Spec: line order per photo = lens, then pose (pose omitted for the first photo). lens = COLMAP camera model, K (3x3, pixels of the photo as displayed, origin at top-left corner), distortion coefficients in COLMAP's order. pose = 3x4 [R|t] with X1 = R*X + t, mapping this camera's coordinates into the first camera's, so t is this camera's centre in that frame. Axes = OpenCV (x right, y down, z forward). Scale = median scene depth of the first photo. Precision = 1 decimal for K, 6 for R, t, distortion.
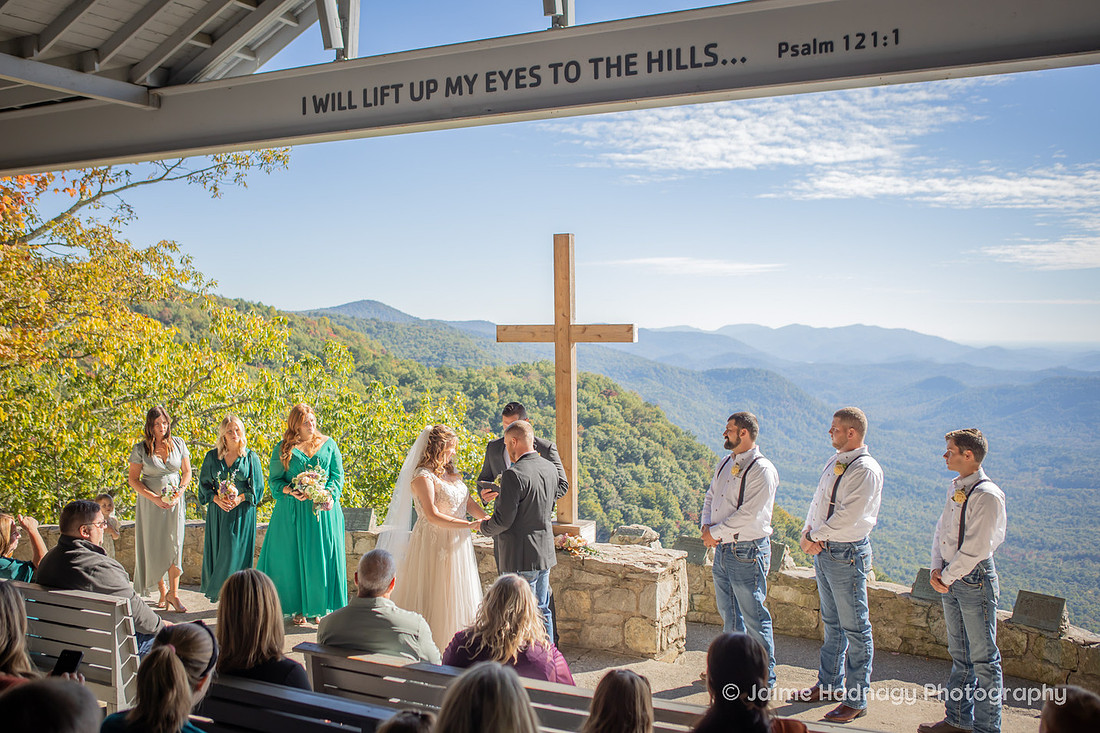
lens RADIAL K [[1081.1, 0, 532.6], [0, 1081.1, 373.5], [0, 0, 1]] dist [-0.084881, 0.118045]
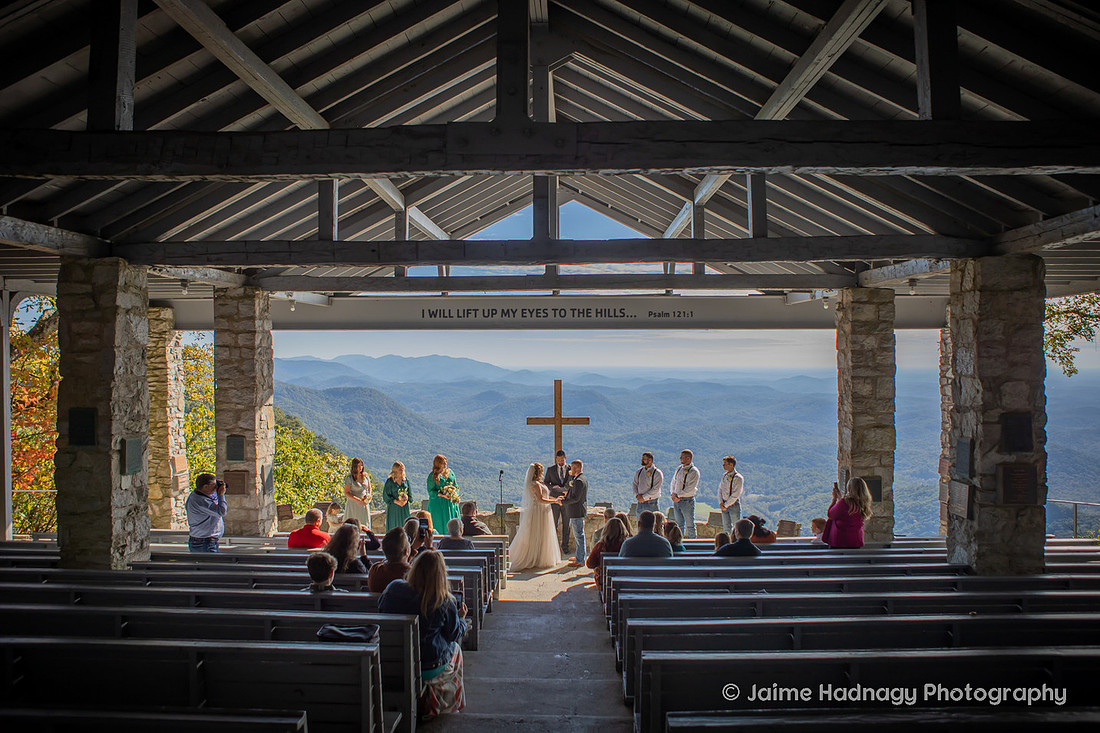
lens RADIAL K [[797.3, 0, 550.0], [0, 797.3, 366.5], [0, 0, 1]] dist [-0.117219, 0.098802]
pose [[0.901559, -0.005097, 0.432627, -0.628135], [0.017578, 0.999537, -0.024854, -0.094660], [-0.432300, 0.030012, 0.901230, -0.496112]]
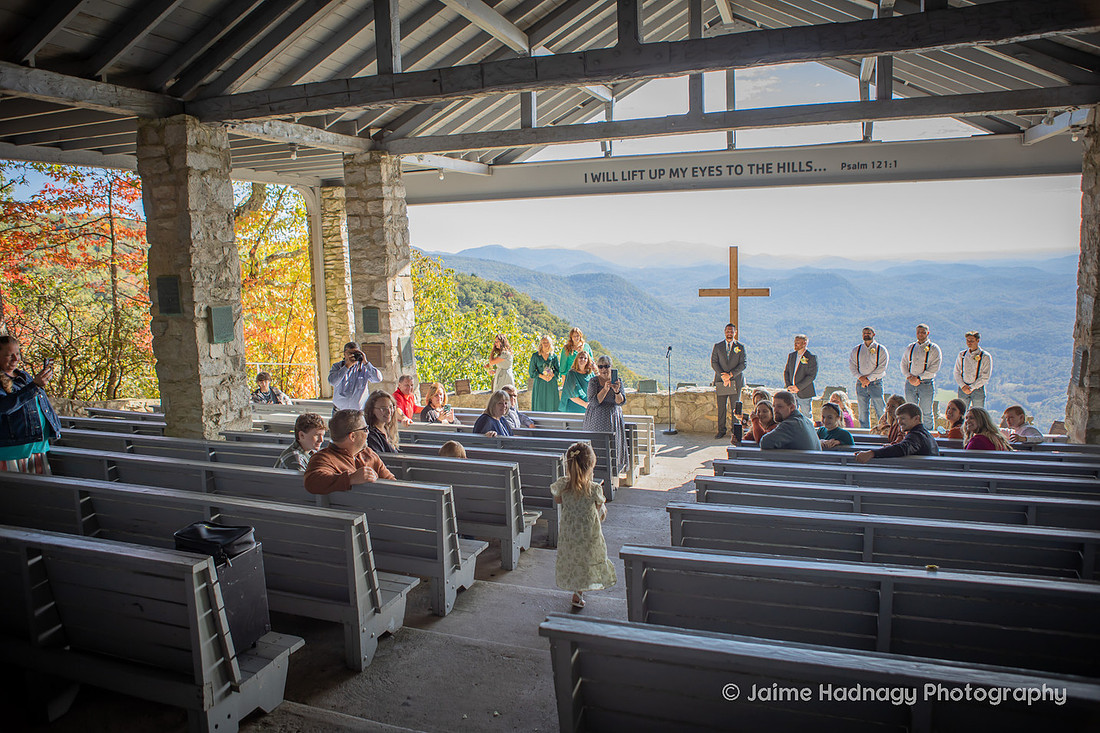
lens RADIAL K [[768.1, 0, 545.7], [0, 768.1, 366.9], [0, 0, 1]] dist [-0.120856, 0.094605]
pose [[0.990153, -0.050446, 0.130583, -0.457130], [0.035362, 0.992694, 0.115363, -0.064679], [-0.135449, -0.109610, 0.984703, -0.385997]]
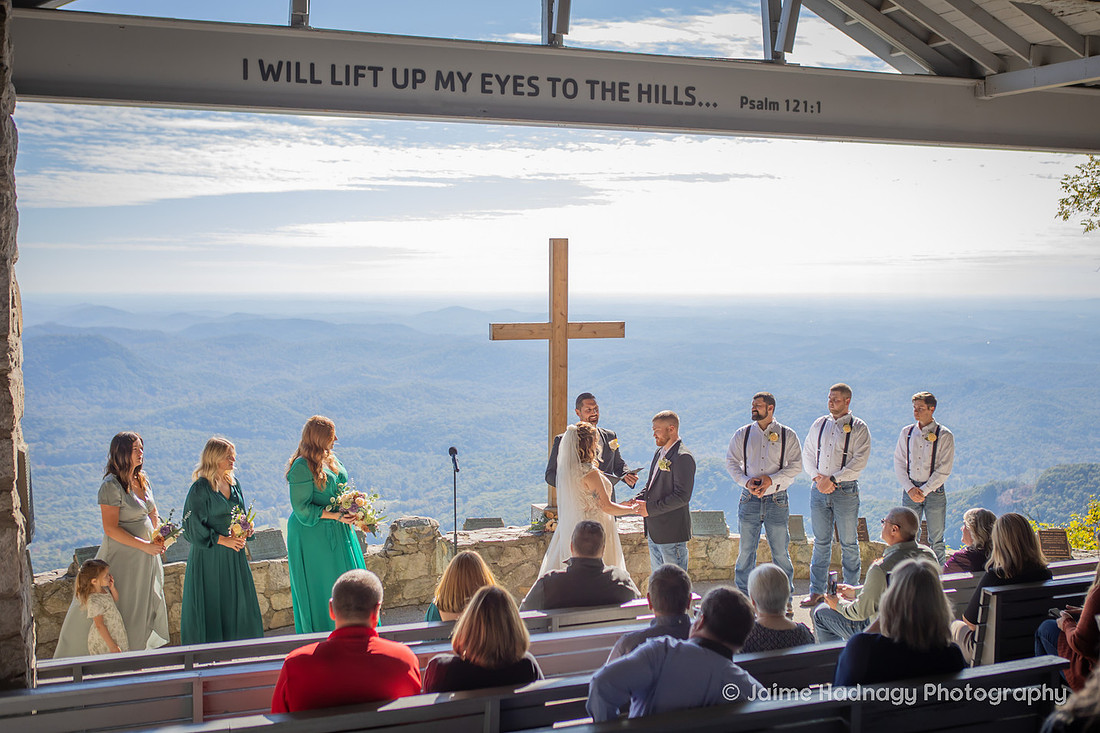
lens RADIAL K [[1307.5, 0, 612.7], [0, 1307.5, 346.9], [0, 0, 1]] dist [-0.045493, 0.019654]
pose [[0.632311, -0.038112, 0.773777, -0.786041], [0.028618, 0.999257, 0.025832, -0.044011], [-0.774186, 0.005810, 0.632931, 0.112428]]
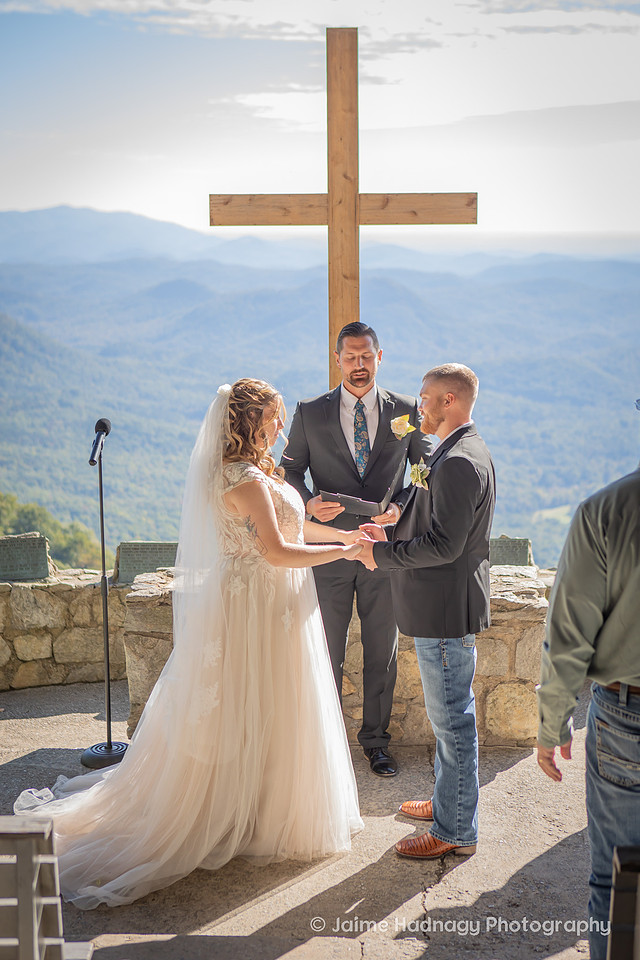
lens RADIAL K [[1577.5, 0, 331.7], [0, 1577.5, 462.7], [0, 0, 1]] dist [0.050777, 0.002929]
pose [[0.892784, -0.072653, 0.444588, -0.294938], [0.021104, 0.992571, 0.119823, -0.003517], [-0.449991, -0.097594, 0.887684, 0.211093]]
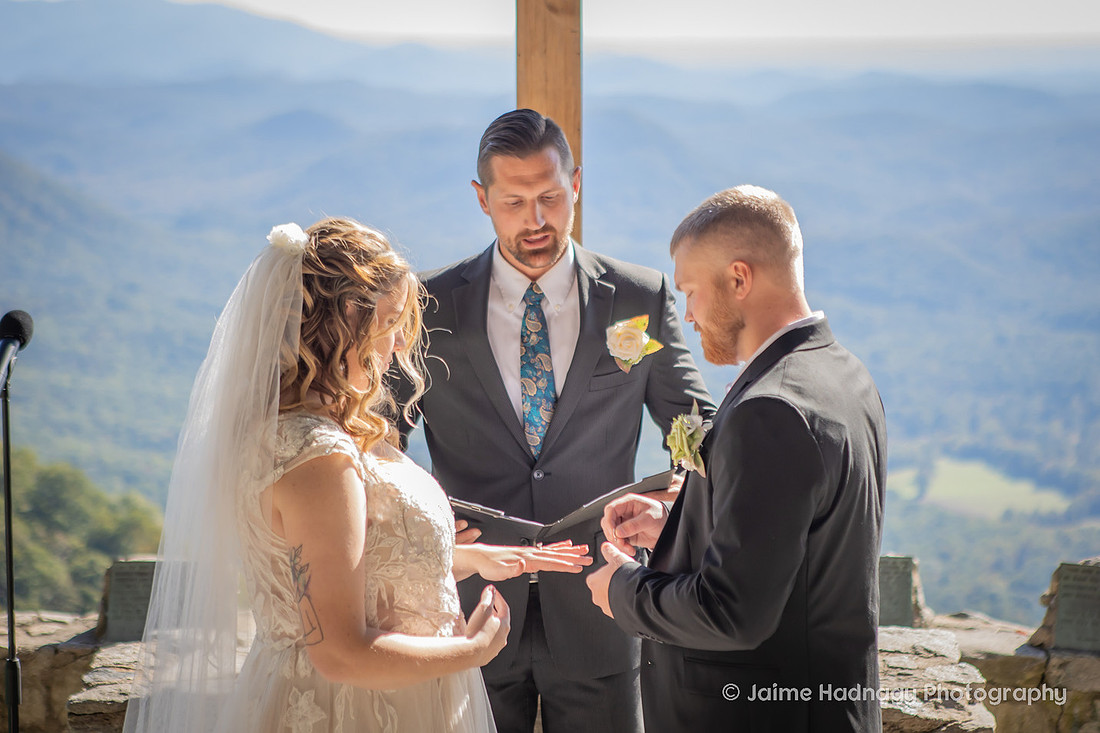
lens RADIAL K [[2486.5, 0, 579.8], [0, 2486.5, 300.0], [0, 0, 1]] dist [0.044554, 0.836041]
pose [[0.885911, -0.051355, 0.461004, -0.216017], [0.015816, 0.996619, 0.080628, 0.014403], [-0.463586, -0.064138, 0.883728, 0.358523]]
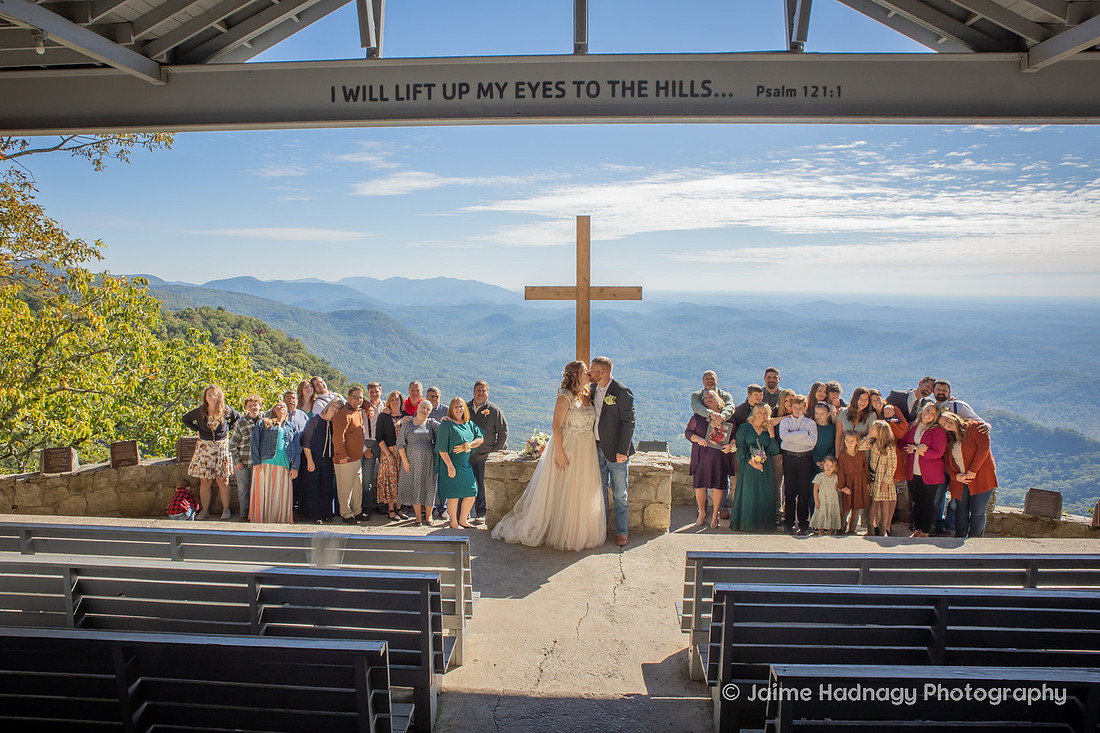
lens RADIAL K [[806.9, 0, 534.7], [0, 806.9, 364.4], [0, 0, 1]] dist [-0.113958, 0.090870]
pose [[0.914636, -0.038256, 0.402464, -0.345501], [0.012833, 0.997758, 0.065677, -0.013102], [-0.404075, -0.054906, 0.913077, 0.114907]]
